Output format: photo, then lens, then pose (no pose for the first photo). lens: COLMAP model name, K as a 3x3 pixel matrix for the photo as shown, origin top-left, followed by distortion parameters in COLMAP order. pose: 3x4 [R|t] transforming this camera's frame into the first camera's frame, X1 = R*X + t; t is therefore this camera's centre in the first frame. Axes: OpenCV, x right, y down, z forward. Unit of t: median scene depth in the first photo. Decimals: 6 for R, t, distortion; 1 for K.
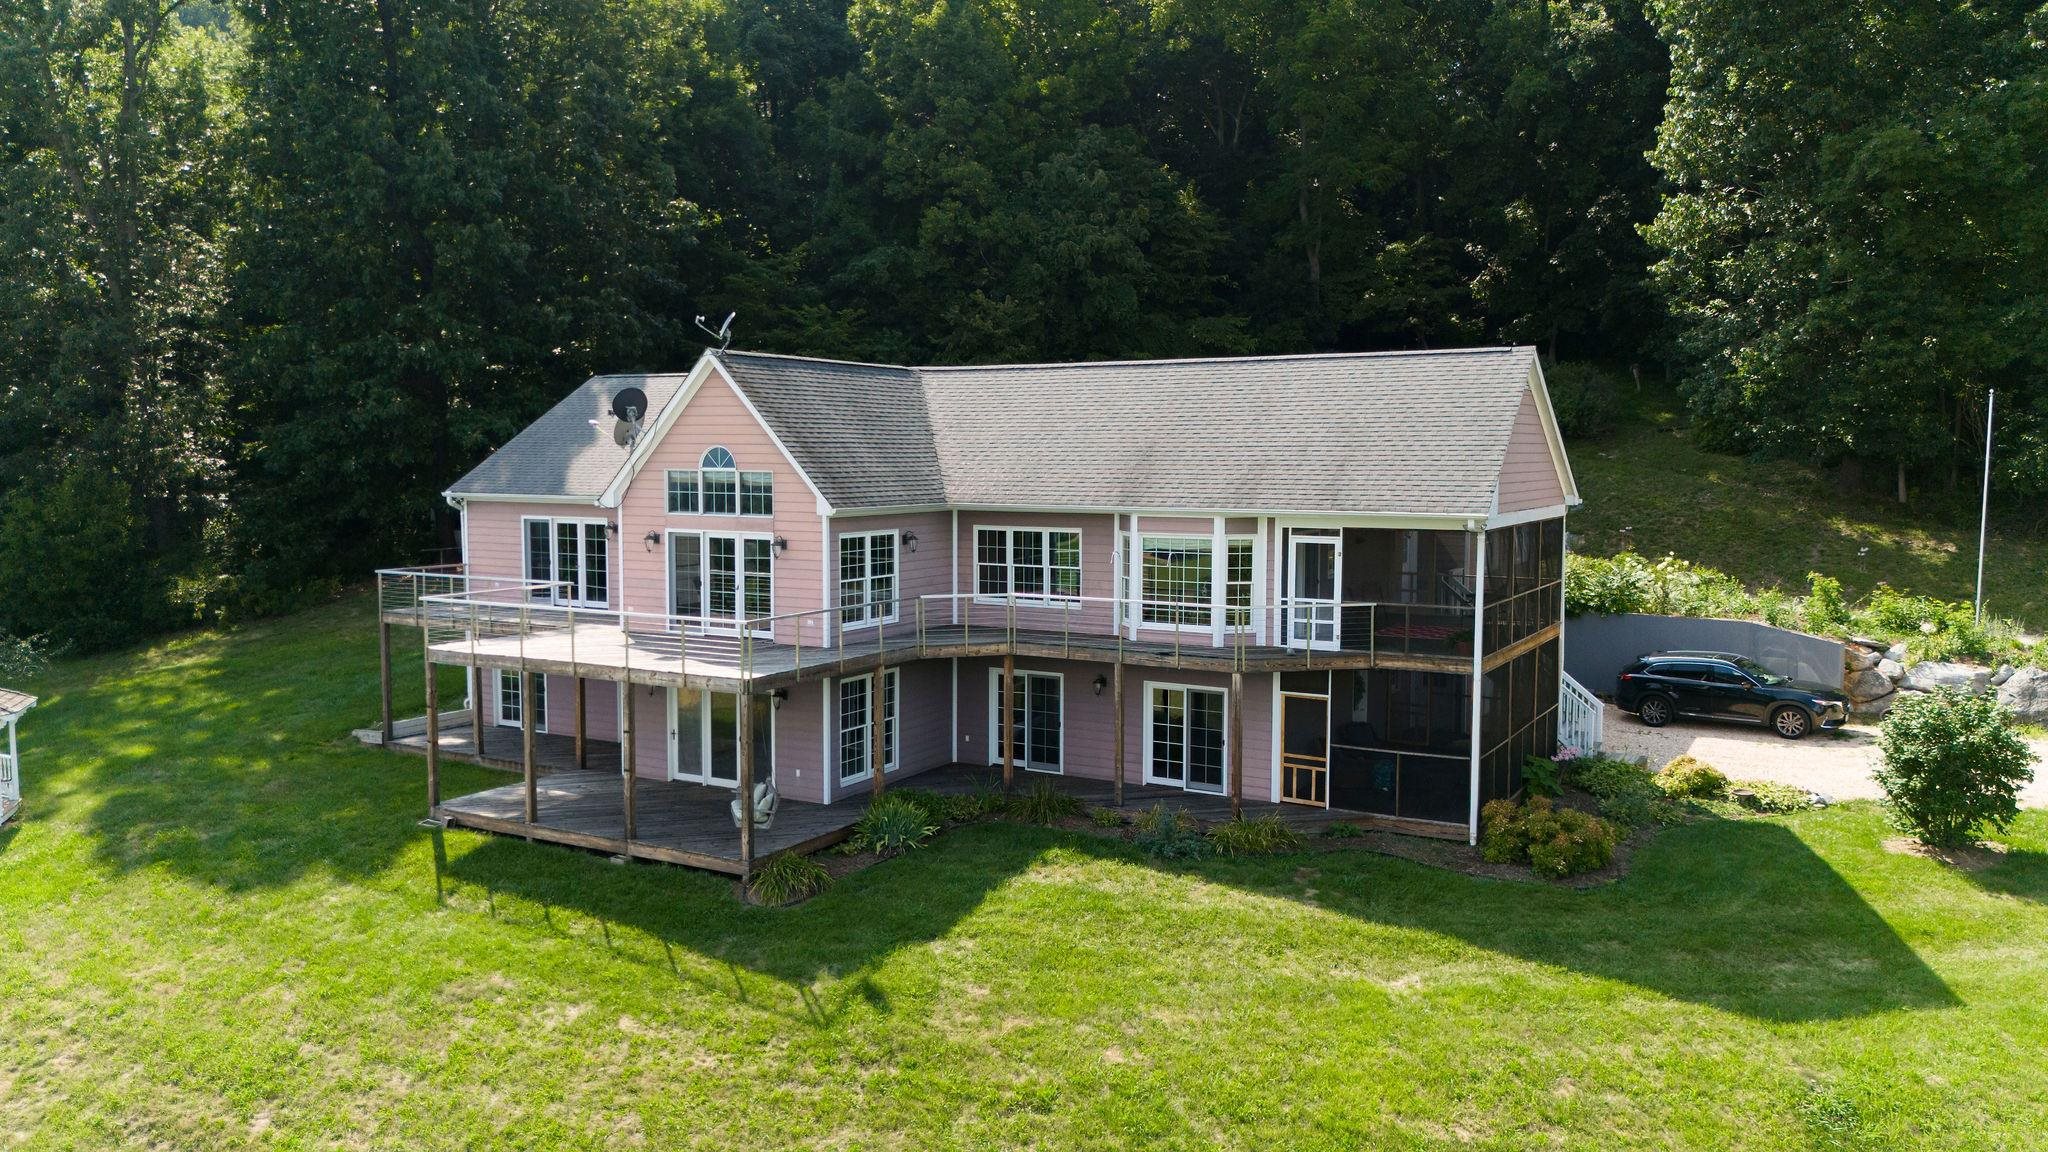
lens RADIAL K [[1509.7, 0, 1023.8], [0, 1509.7, 585.8], [0, 0, 1]] dist [0.082917, -0.089272]
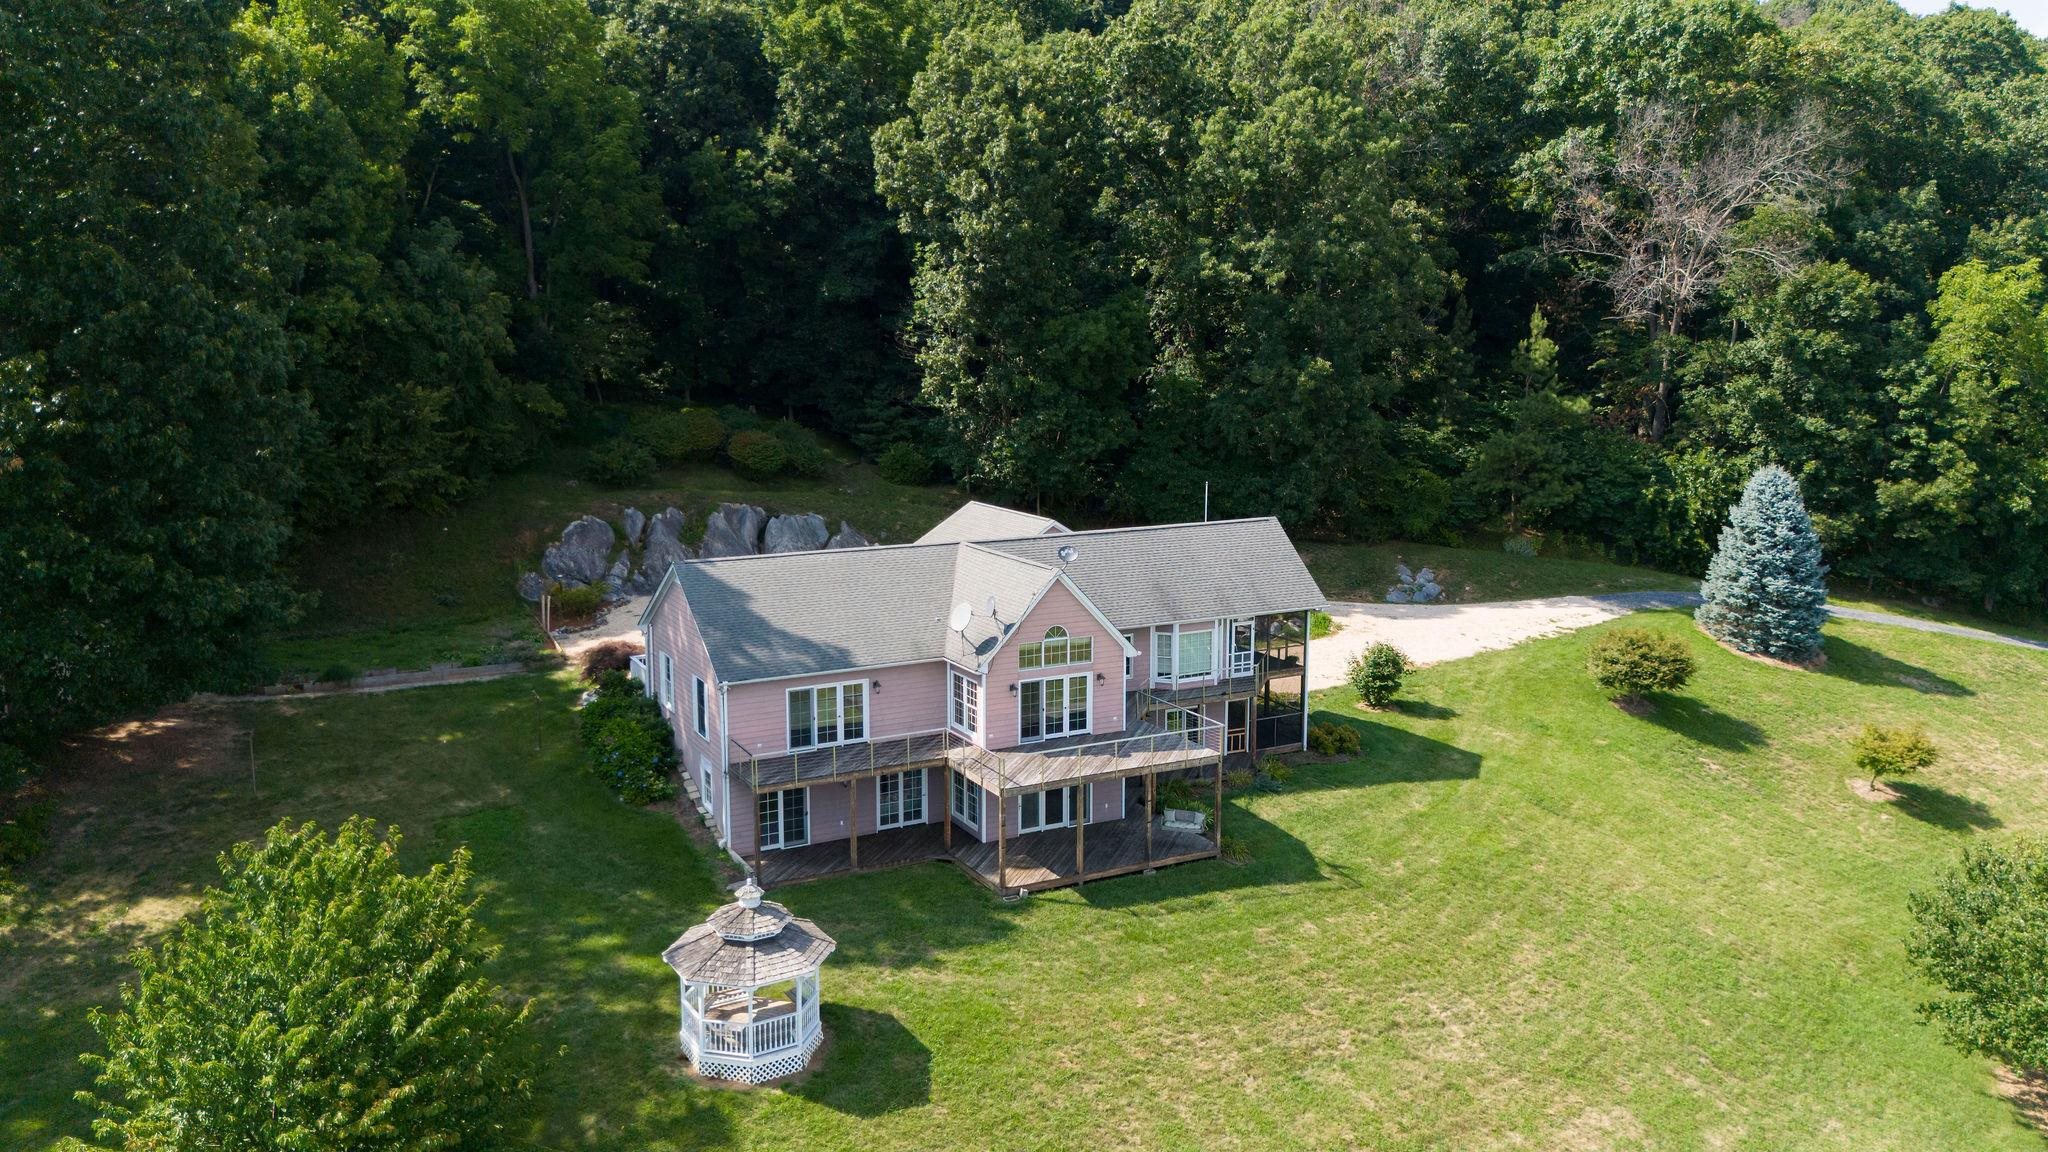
lens RADIAL K [[1509.7, 0, 1023.8], [0, 1509.7, 585.8], [0, 0, 1]] dist [0.082917, -0.089272]
pose [[0.533829, -0.148041, 0.832533, -1.578418], [0.078295, 0.988979, 0.125657, -0.343817], [-0.841960, -0.001896, 0.539536, 0.149533]]
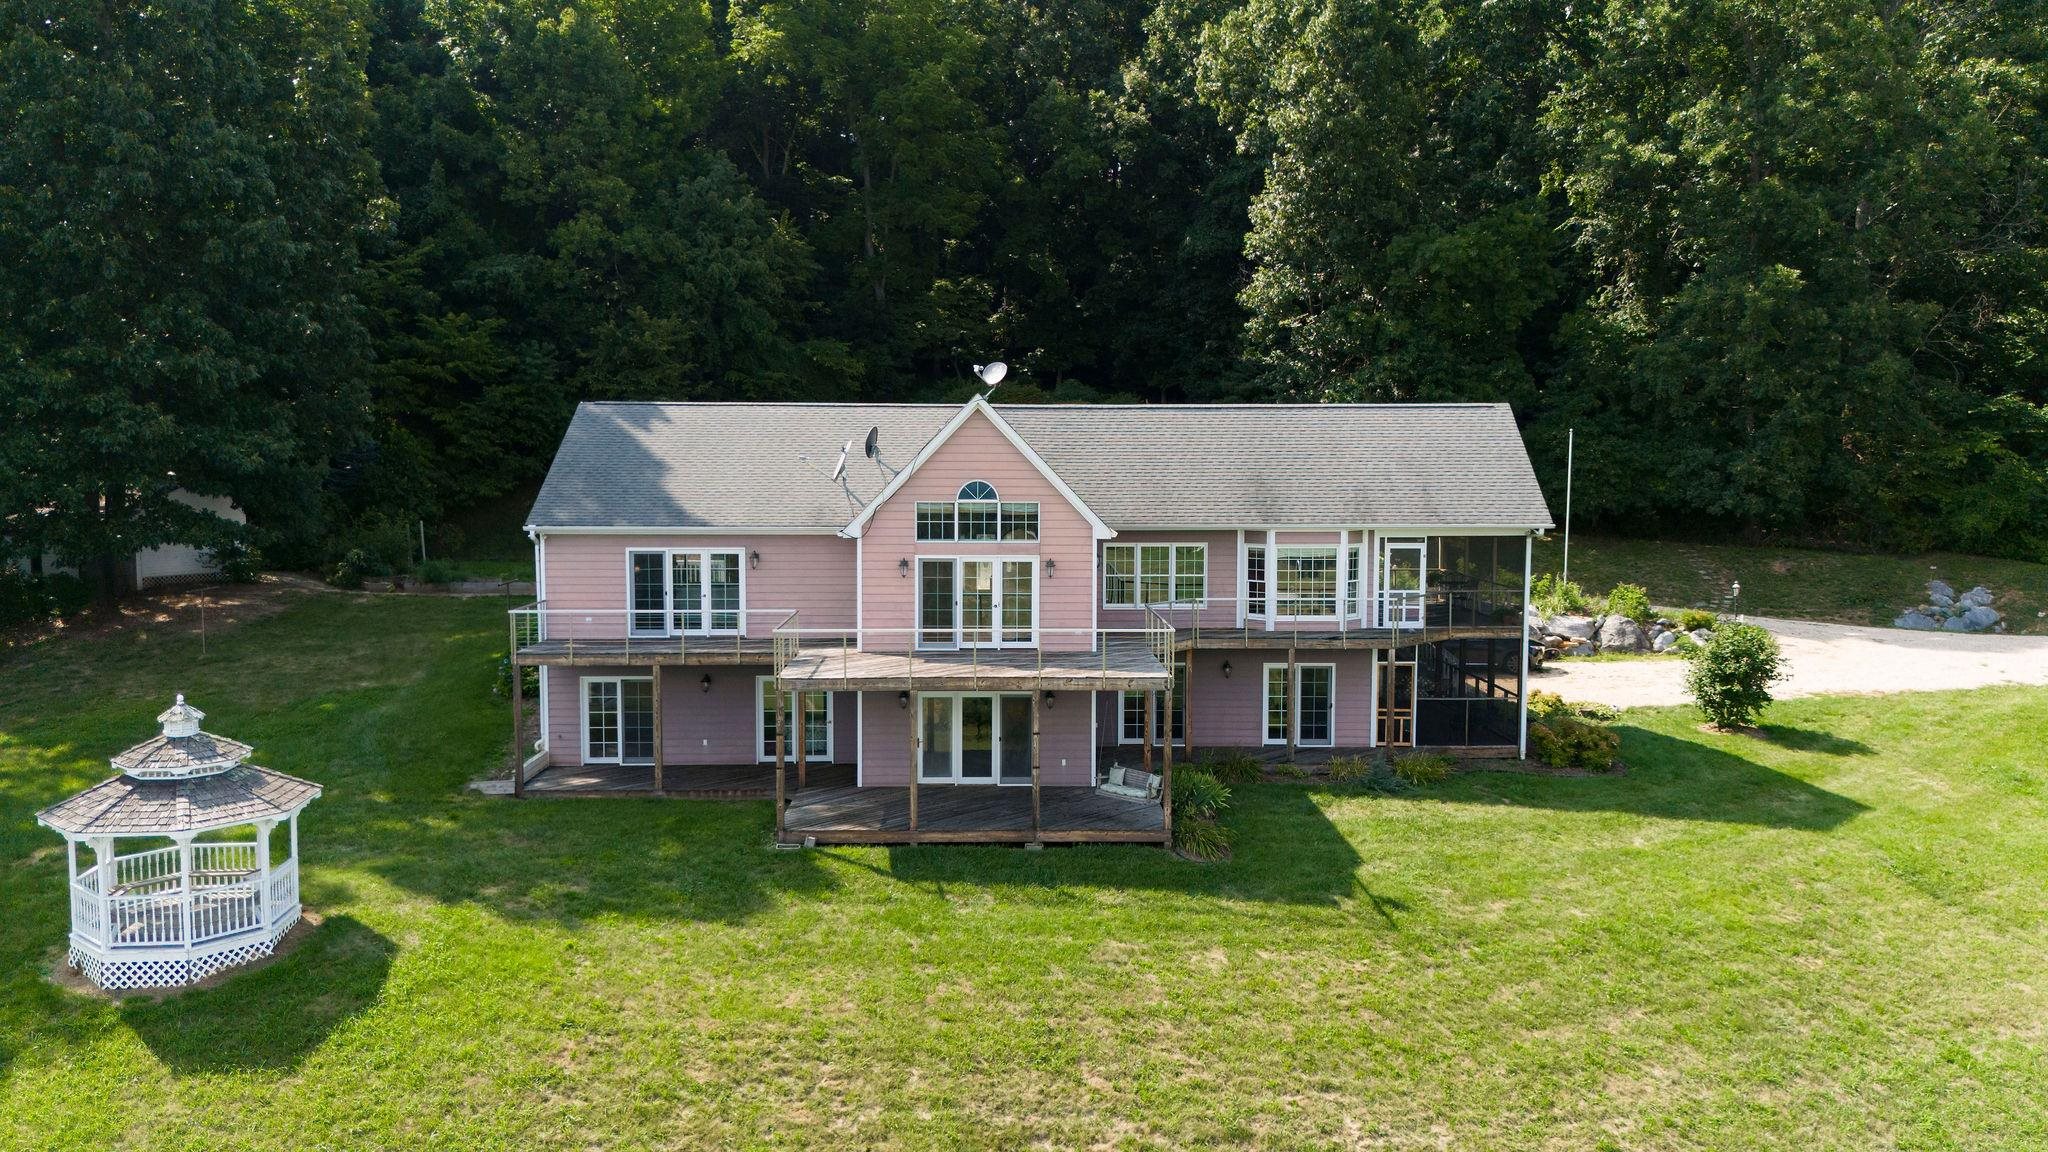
lens RADIAL K [[1509.7, 0, 1023.8], [0, 1509.7, 585.8], [0, 0, 1]] dist [0.082917, -0.089272]
pose [[0.856511, -0.046266, 0.514051, -0.753228], [0.046731, 0.998835, 0.012035, -0.026018], [-0.514009, 0.013714, 0.857675, 0.025835]]
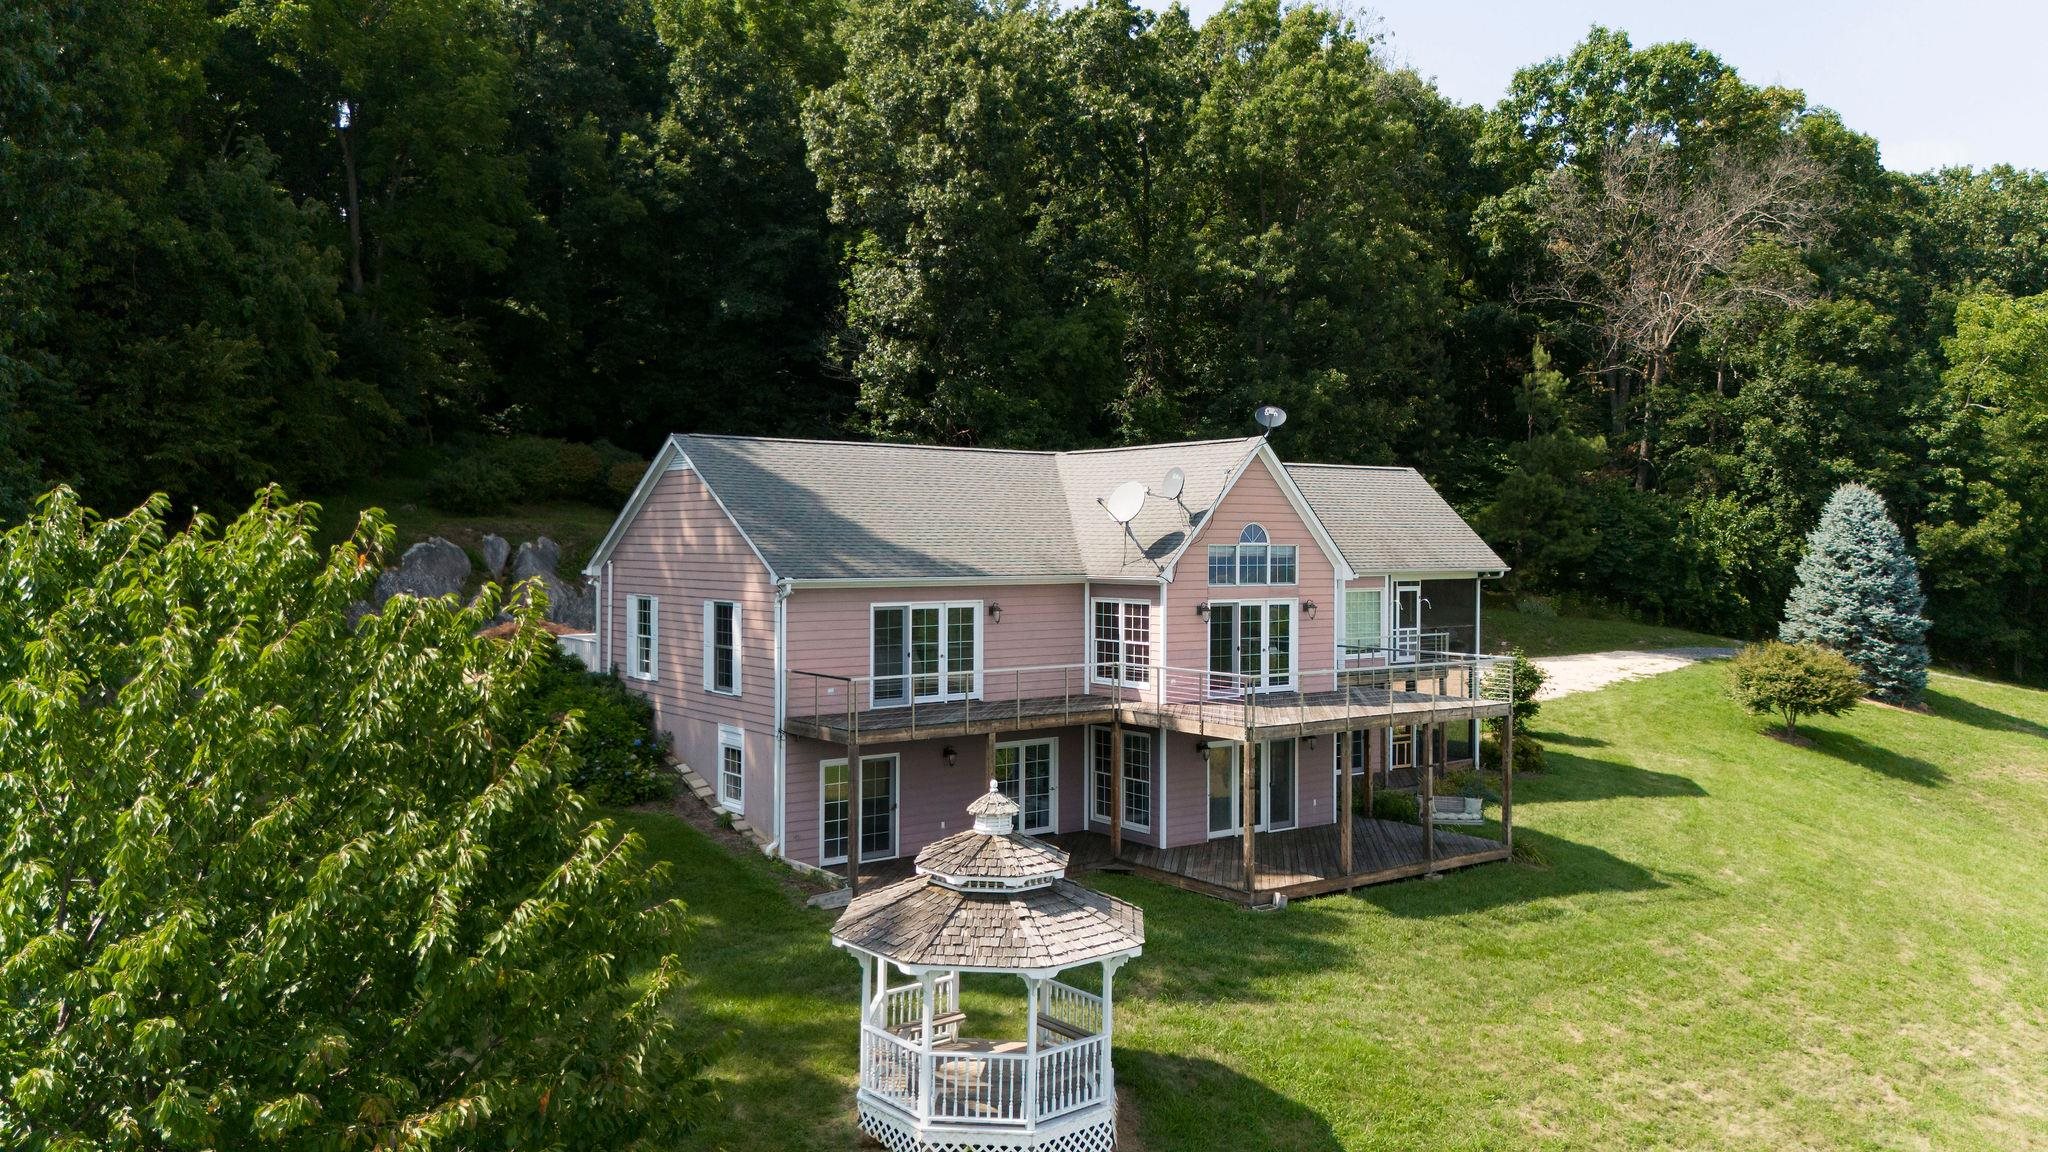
lens RADIAL K [[1509.7, 0, 1023.8], [0, 1509.7, 585.8], [0, 0, 1]] dist [0.082917, -0.089272]
pose [[0.397717, -0.028039, 0.917080, -1.295054], [0.080907, 0.996711, -0.004614, -0.055067], [-0.913934, 0.076033, 0.398677, 0.717598]]
